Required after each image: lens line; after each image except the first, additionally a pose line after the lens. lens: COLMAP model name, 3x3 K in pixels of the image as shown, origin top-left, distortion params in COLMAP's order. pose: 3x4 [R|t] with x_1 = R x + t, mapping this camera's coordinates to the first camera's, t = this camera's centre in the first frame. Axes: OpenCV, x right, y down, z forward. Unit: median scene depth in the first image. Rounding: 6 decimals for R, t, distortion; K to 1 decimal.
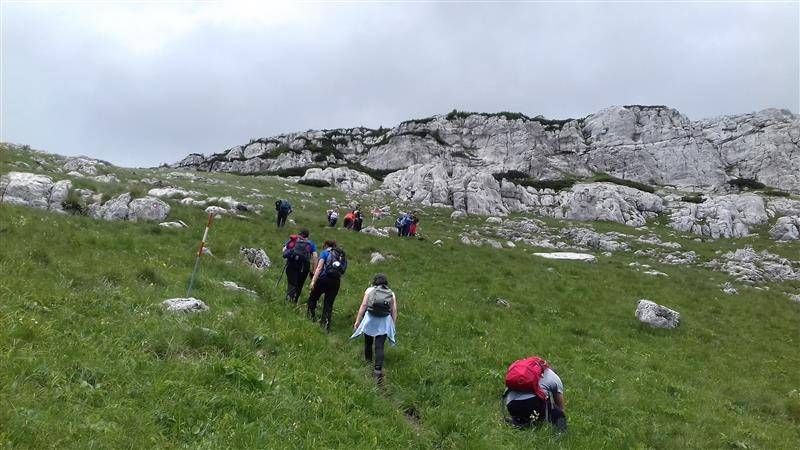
lens RADIAL K [[728.5, 0, 400.0], [0, 728.5, 225.0], [0, 0, 1]] dist [0.100302, -0.200474]
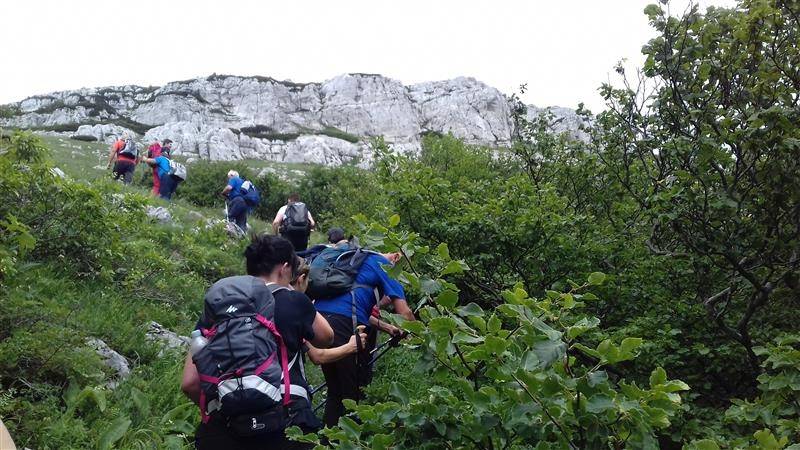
lens RADIAL K [[728.5, 0, 400.0], [0, 728.5, 225.0], [0, 0, 1]] dist [0.100302, -0.200474]
pose [[0.964173, -0.041161, 0.262060, 0.046415], [0.022022, 0.996898, 0.075556, 0.006496], [-0.264357, -0.067078, 0.962089, -0.266280]]
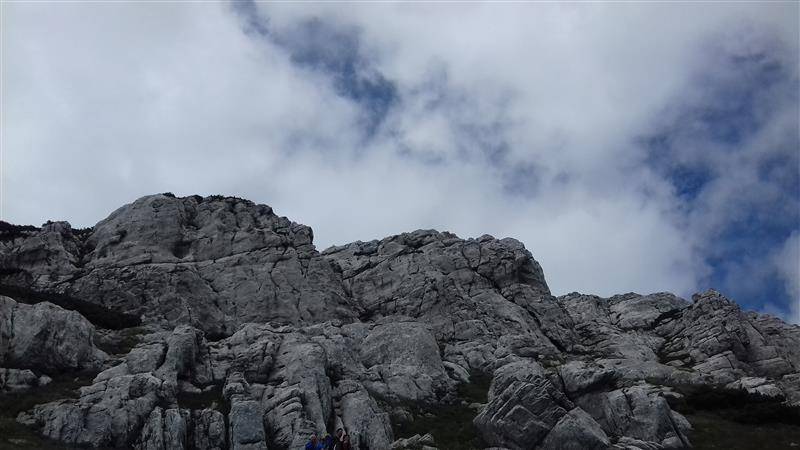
lens RADIAL K [[728.5, 0, 400.0], [0, 728.5, 225.0], [0, 0, 1]] dist [0.100302, -0.200474]
pose [[0.910624, 0.063289, 0.408360, 0.251107], [0.062061, 0.956049, -0.286565, 0.009351], [-0.408548, 0.286296, 0.866673, 0.521005]]
